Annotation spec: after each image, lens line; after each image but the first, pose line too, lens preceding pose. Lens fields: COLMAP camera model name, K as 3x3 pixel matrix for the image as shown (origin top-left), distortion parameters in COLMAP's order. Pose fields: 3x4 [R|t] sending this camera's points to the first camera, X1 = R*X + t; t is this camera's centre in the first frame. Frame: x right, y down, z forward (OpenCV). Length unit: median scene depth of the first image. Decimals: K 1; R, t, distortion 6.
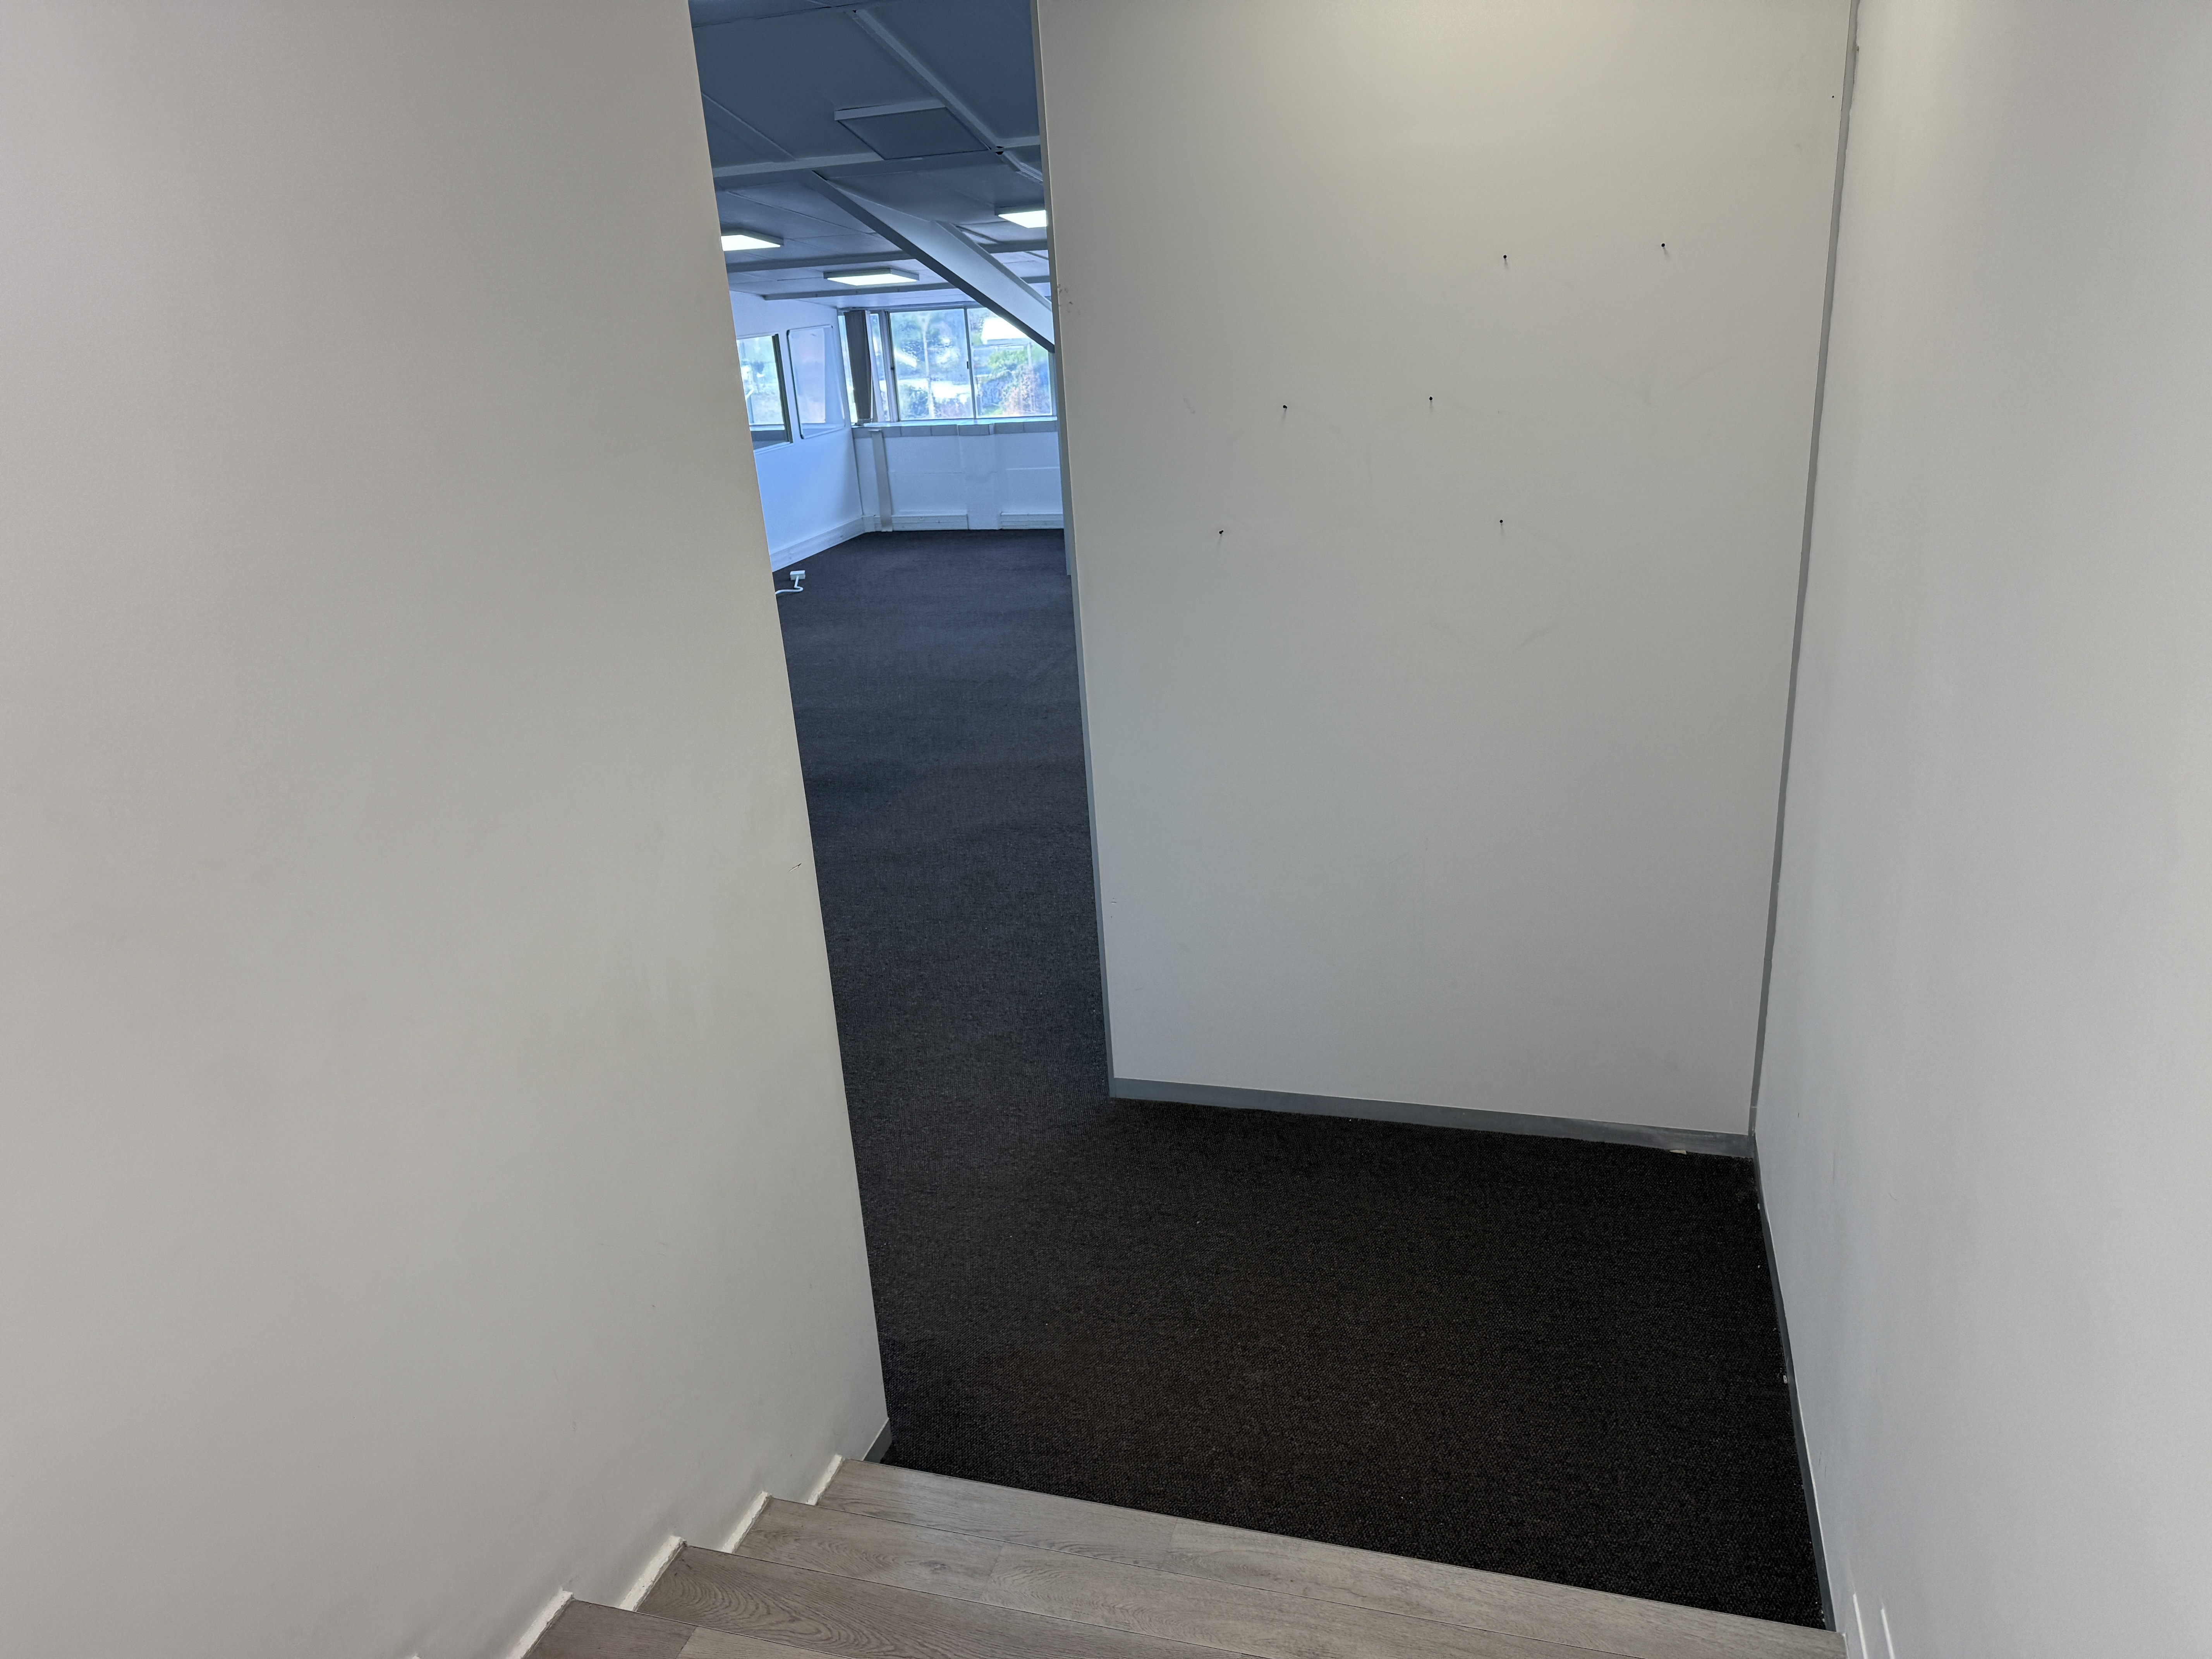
lens RADIAL K [[1607.6, 0, 1106.0], [0, 1607.6, 829.5], [0, 0, 1]] dist [0.129815, -0.000260]
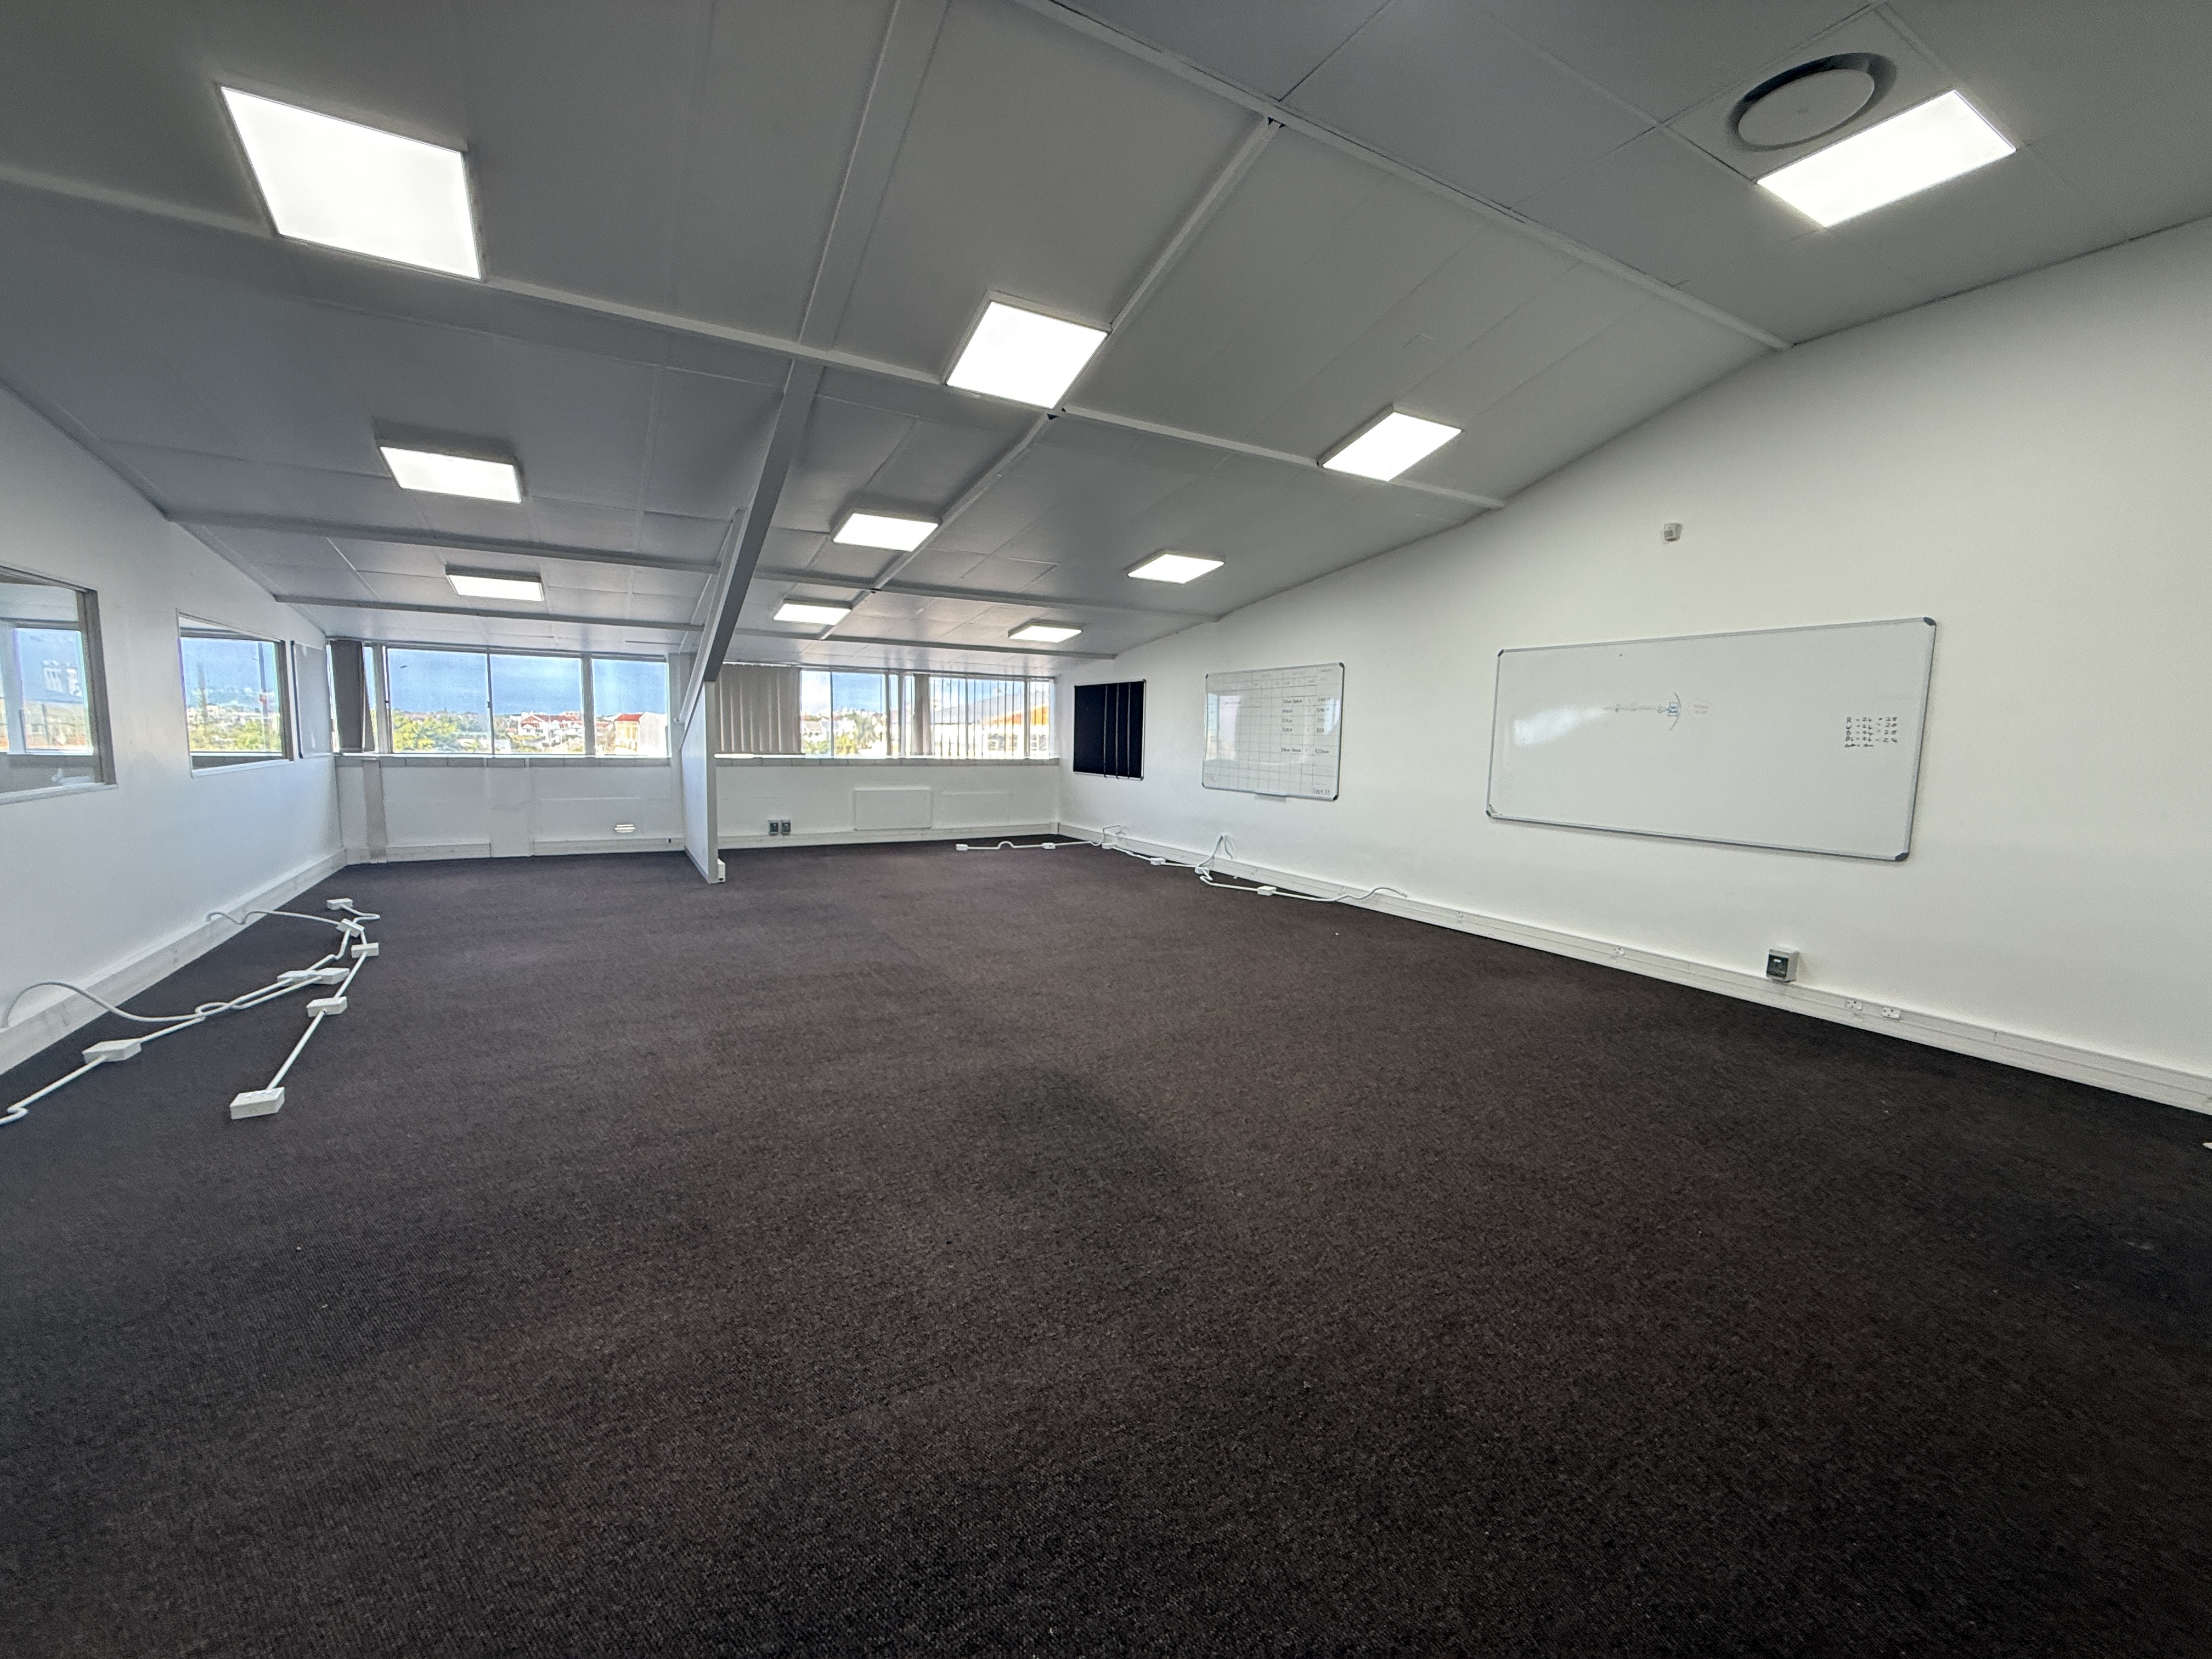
lens RADIAL K [[891.3, 0, 1106.0], [0, 891.3, 829.5], [0, 0, 1]] dist [-0.000866, -0.000610]
pose [[0.681514, 0.001999, 0.731802, -0.232937], [0.181404, 0.968324, -0.171583, -0.039783], [-0.708965, 0.249688, 0.659564, 0.369359]]
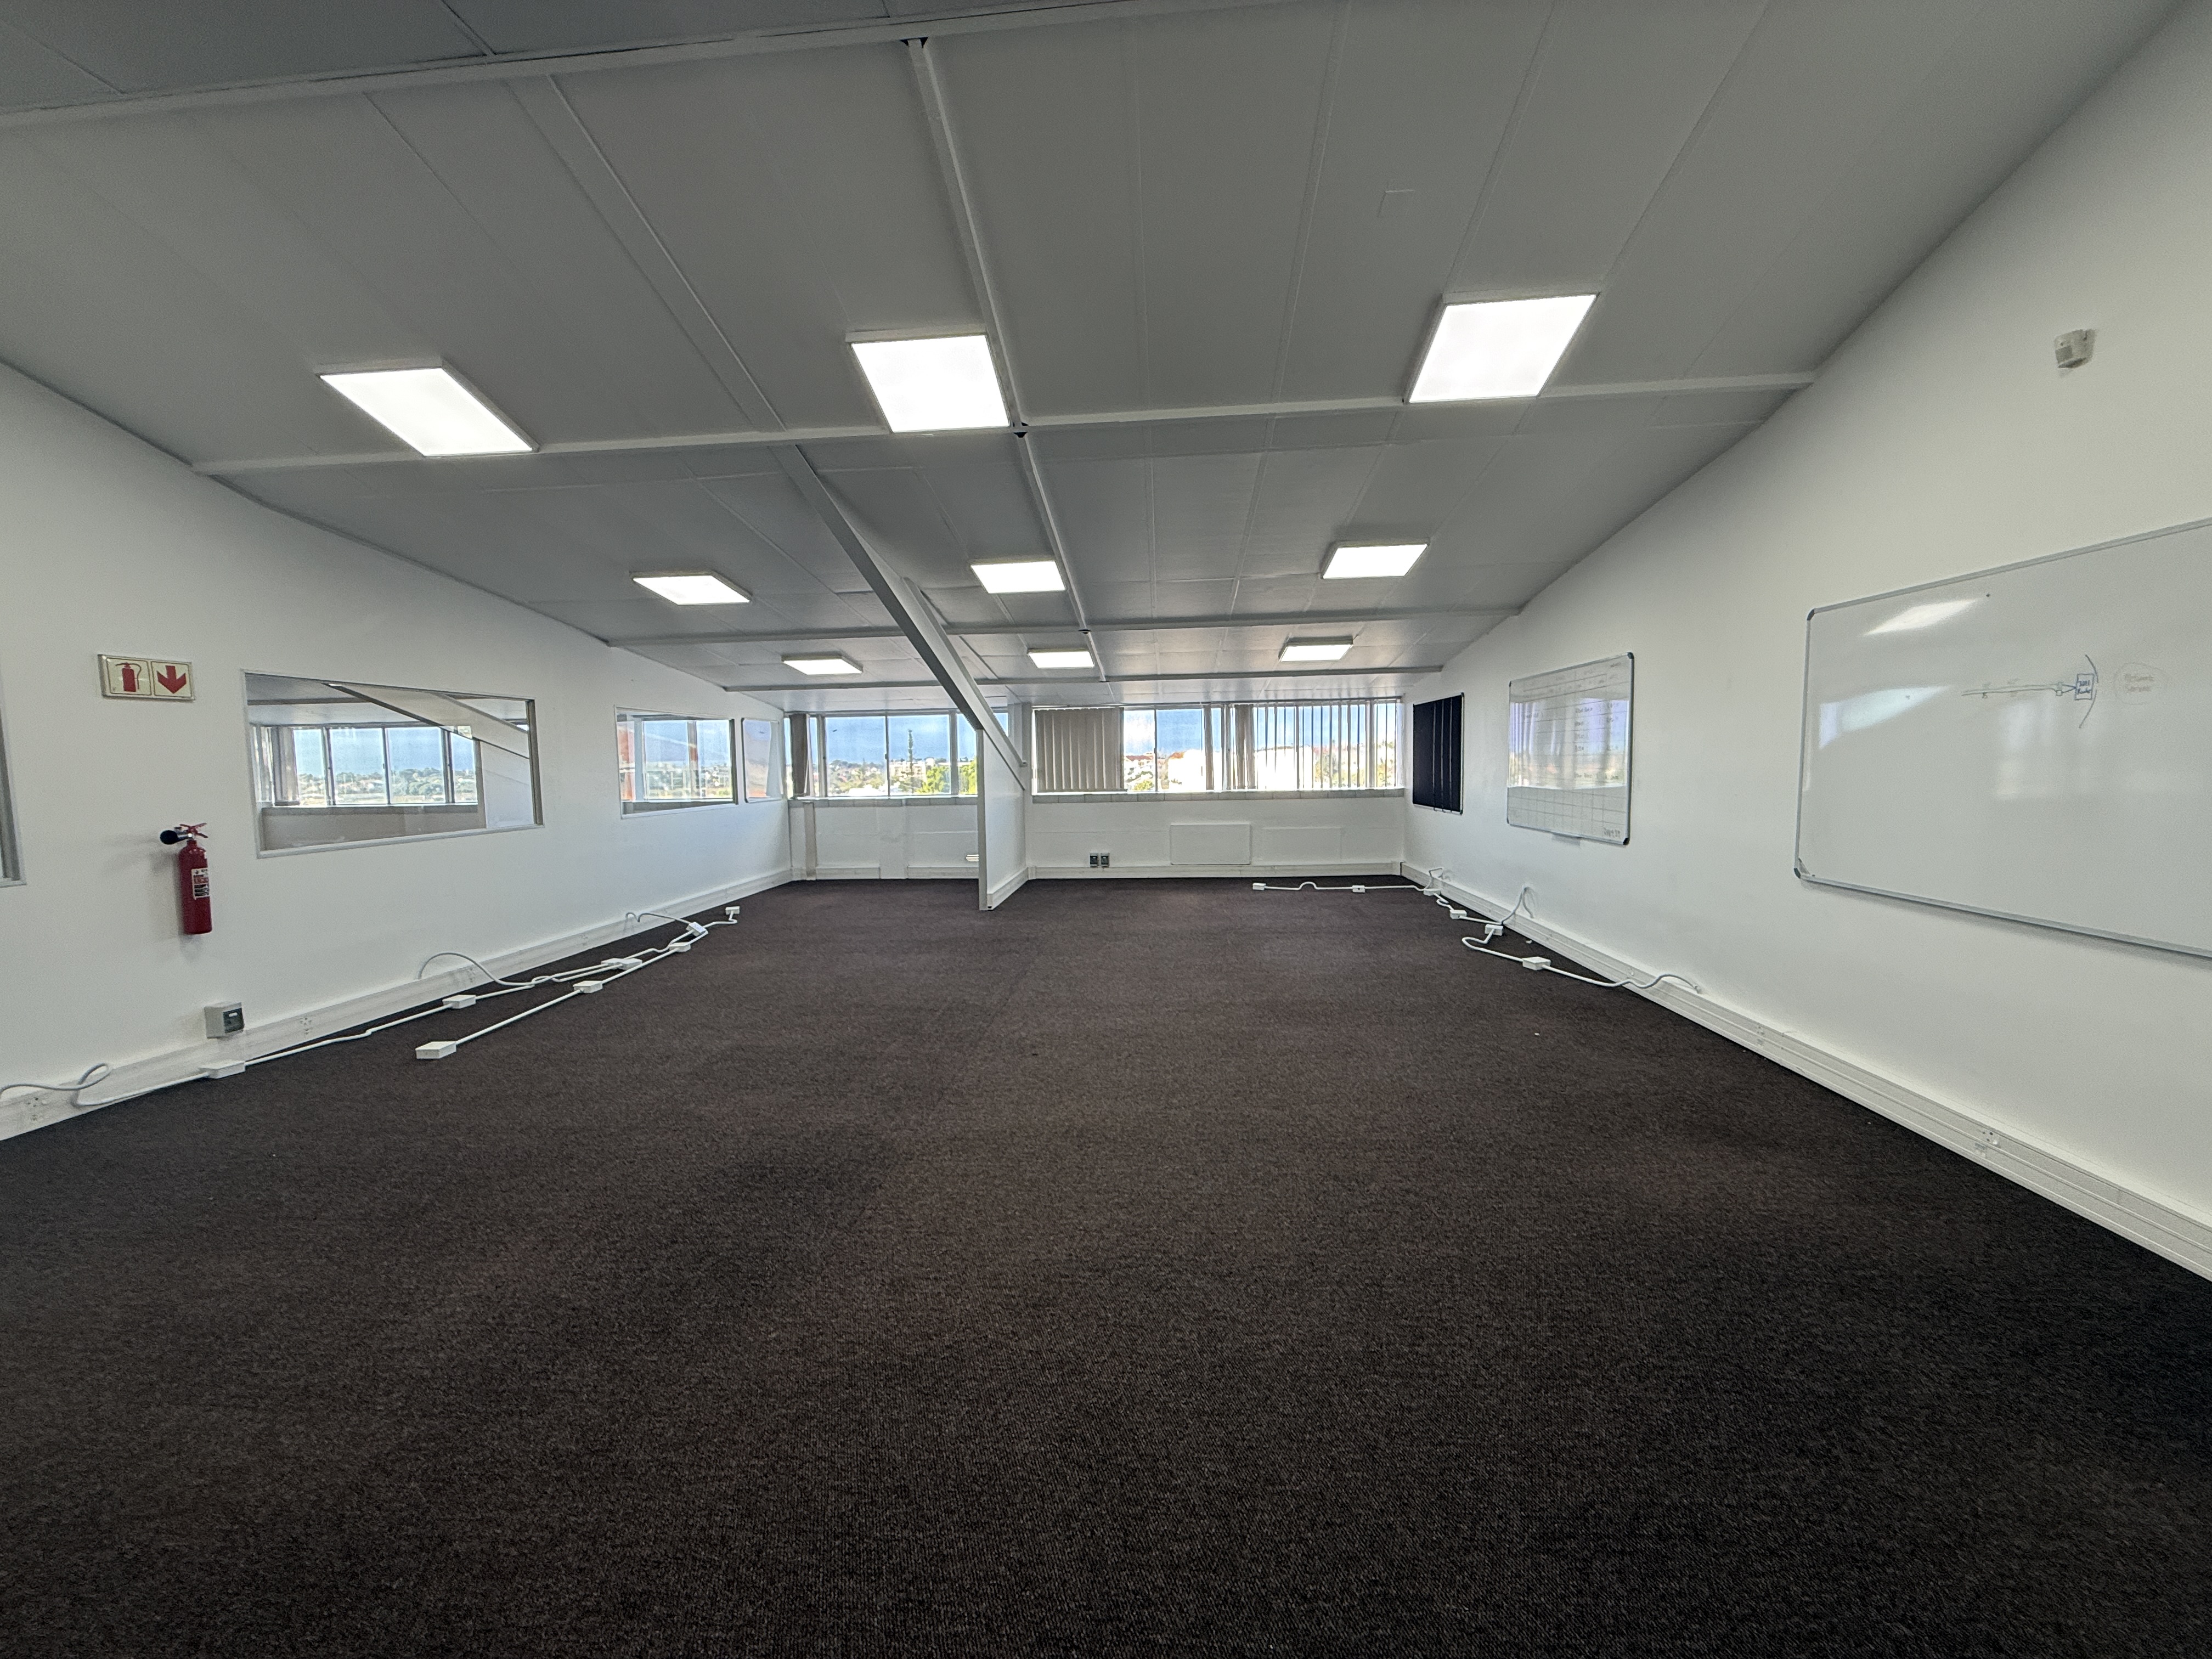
lens RADIAL K [[891.3, 0, 1106.0], [0, 891.3, 829.5], [0, 0, 1]] dist [-0.000866, -0.000610]
pose [[0.976568, 0.031148, 0.212943, -0.063556], [0.027612, 0.963157, -0.267517, -0.034571], [-0.213430, 0.267128, 0.939729, 0.313131]]
